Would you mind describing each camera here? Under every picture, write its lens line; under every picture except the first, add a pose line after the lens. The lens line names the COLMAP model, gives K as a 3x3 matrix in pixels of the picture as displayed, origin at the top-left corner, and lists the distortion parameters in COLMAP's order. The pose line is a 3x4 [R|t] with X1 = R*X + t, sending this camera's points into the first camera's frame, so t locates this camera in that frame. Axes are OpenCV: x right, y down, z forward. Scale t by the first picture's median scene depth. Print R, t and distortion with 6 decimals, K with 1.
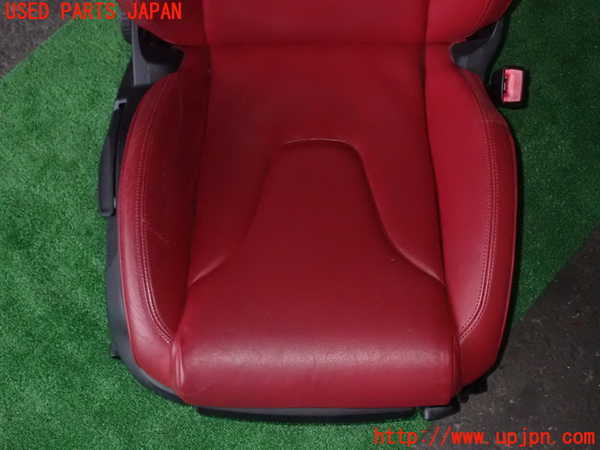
lens RADIAL K [[811.8, 0, 297.7], [0, 811.8, 226.4], [0, 0, 1]] dist [0.023560, 0.000000]
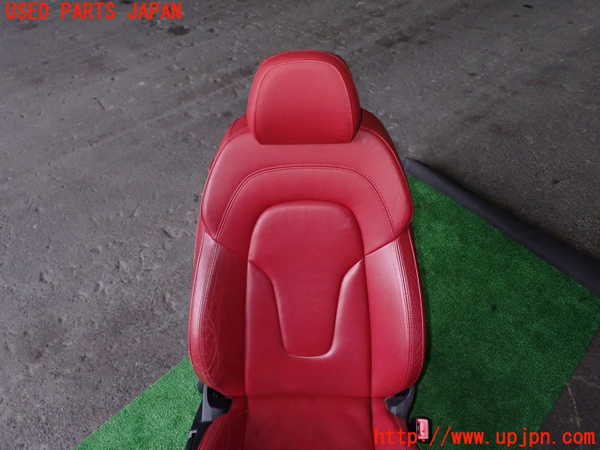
lens RADIAL K [[494.8, 0, 300.6], [0, 494.8, 225.6], [0, 0, 1]] dist [-0.001195, 0.002949]
pose [[0.999948, 0.009377, -0.004026, 0.006414], [-0.010191, 0.897715, -0.440459, -0.086768], [-0.000516, 0.440477, 0.897764, -0.113807]]
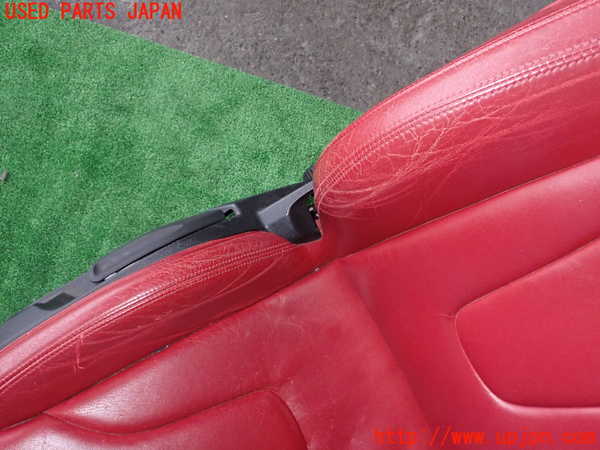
lens RADIAL K [[494.8, 0, 299.9], [0, 494.8, 226.0], [0, 0, 1]] dist [-0.001195, 0.002949]
pose [[0.467831, 0.882091, -0.055222, -0.134596], [-0.879531, 0.470799, 0.069091, -0.244815], [0.086943, 0.016246, 0.996081, 0.448908]]
